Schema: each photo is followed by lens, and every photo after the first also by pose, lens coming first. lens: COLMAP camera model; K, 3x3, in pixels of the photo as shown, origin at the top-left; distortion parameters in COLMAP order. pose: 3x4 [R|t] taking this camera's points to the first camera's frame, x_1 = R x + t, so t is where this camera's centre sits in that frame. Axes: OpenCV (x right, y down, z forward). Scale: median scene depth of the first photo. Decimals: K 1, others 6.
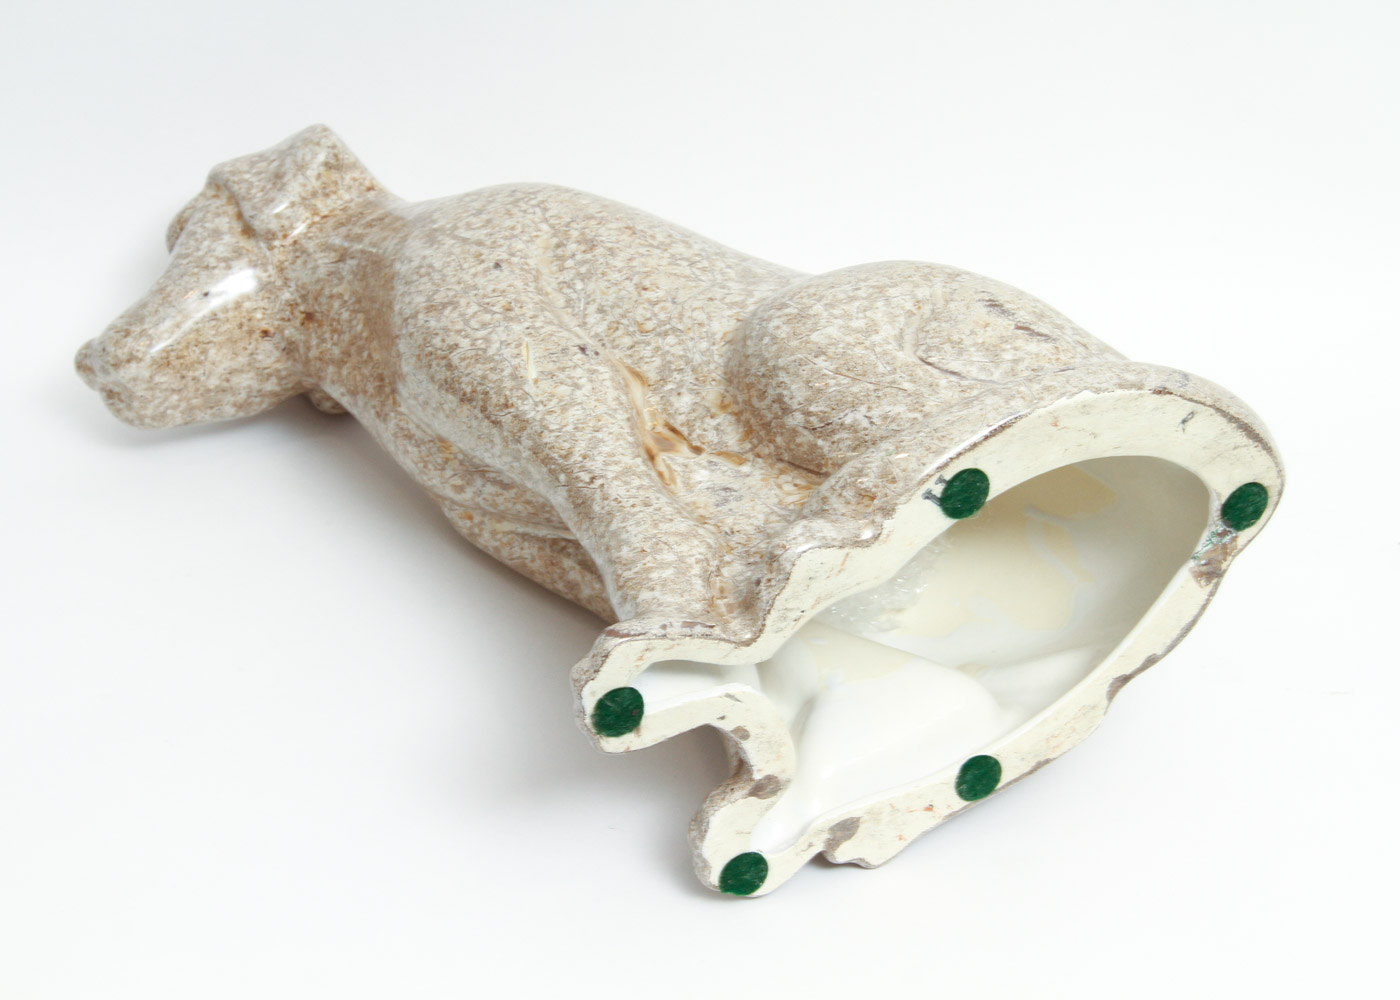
lens RADIAL K [[3184.5, 0, 699.5], [0, 3184.5, 500.4], [0, 0, 1]] dist [-0.022307, 0.000000]
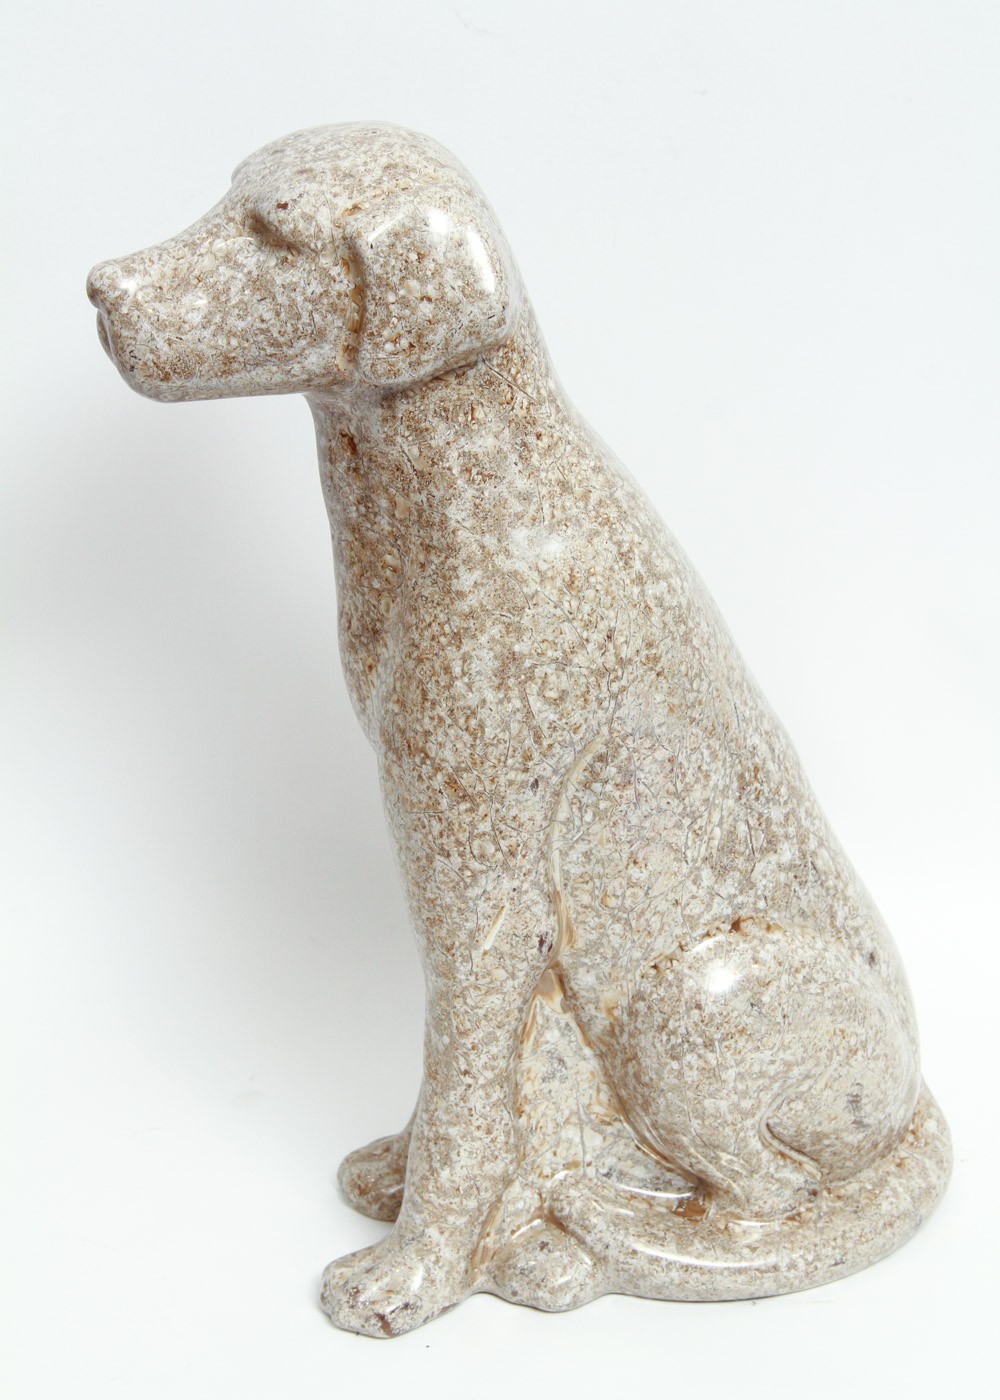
lens RADIAL K [[3509.8, 0, 500.8], [0, 3509.8, 700.1], [0, 0, 1]] dist [0.074470, 0.000000]
pose [[0.794150, 0.242951, 0.557047, -0.682883], [-0.601871, 0.187541, 0.776260, -0.914320], [0.084124, -0.951737, 0.295160, 0.731926]]
